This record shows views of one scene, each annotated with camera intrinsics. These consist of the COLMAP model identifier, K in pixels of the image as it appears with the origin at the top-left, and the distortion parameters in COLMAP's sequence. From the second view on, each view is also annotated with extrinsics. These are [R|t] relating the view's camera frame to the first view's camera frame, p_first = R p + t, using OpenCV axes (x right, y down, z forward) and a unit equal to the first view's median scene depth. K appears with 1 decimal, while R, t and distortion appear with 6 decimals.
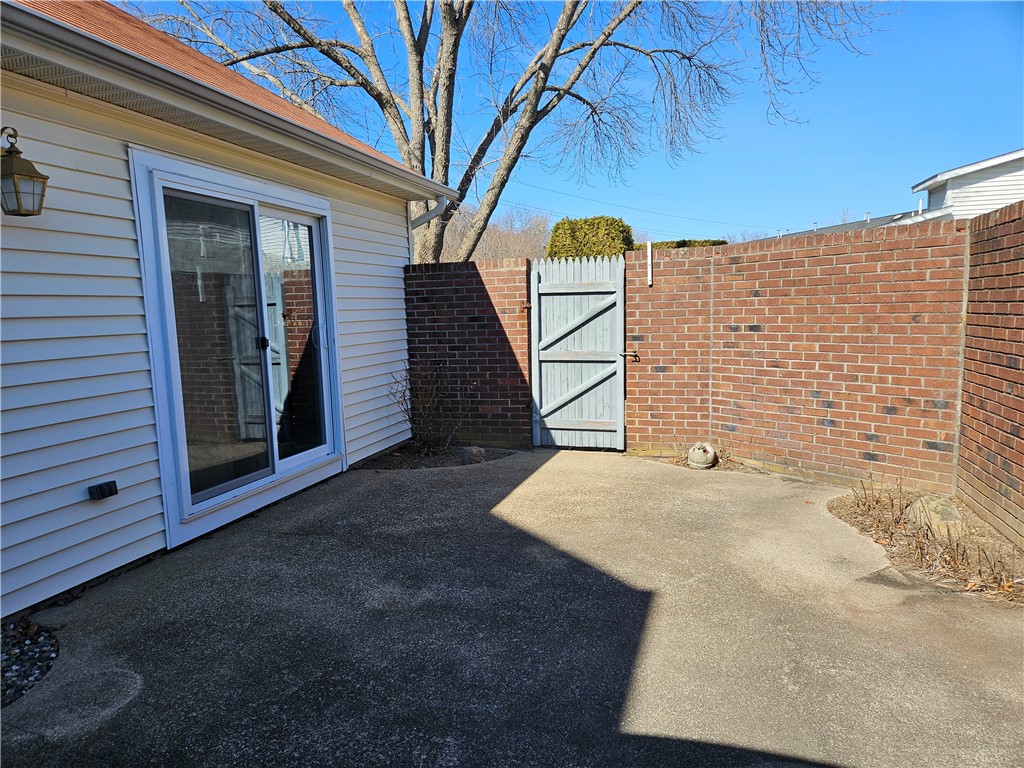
lens RADIAL K [[676.0, 0, 509.5], [0, 676.0, 398.5], [0, 0, 1]] dist [0.064787, -0.038065]
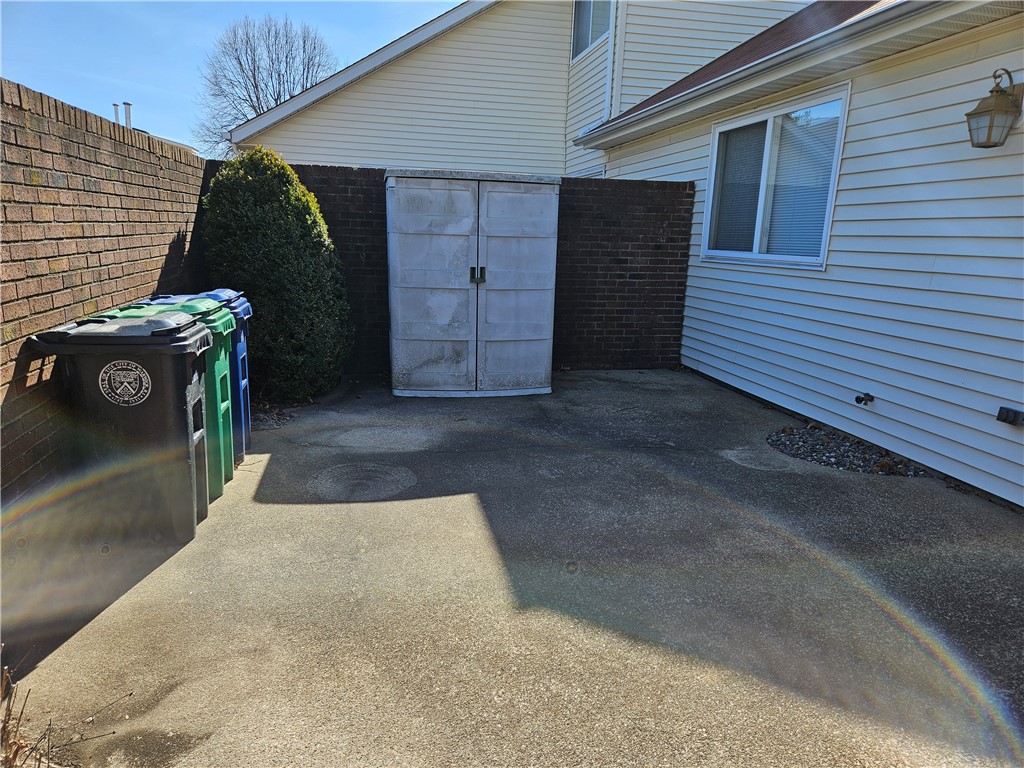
lens RADIAL K [[676.0, 0, 509.5], [0, 676.0, 398.5], [0, 0, 1]] dist [0.064787, -0.038065]
pose [[-0.872438, 0.122122, -0.473221, 0.575470], [-0.068801, 0.927944, 0.366314, -0.231093], [0.483857, 0.352144, -0.801172, 1.612221]]
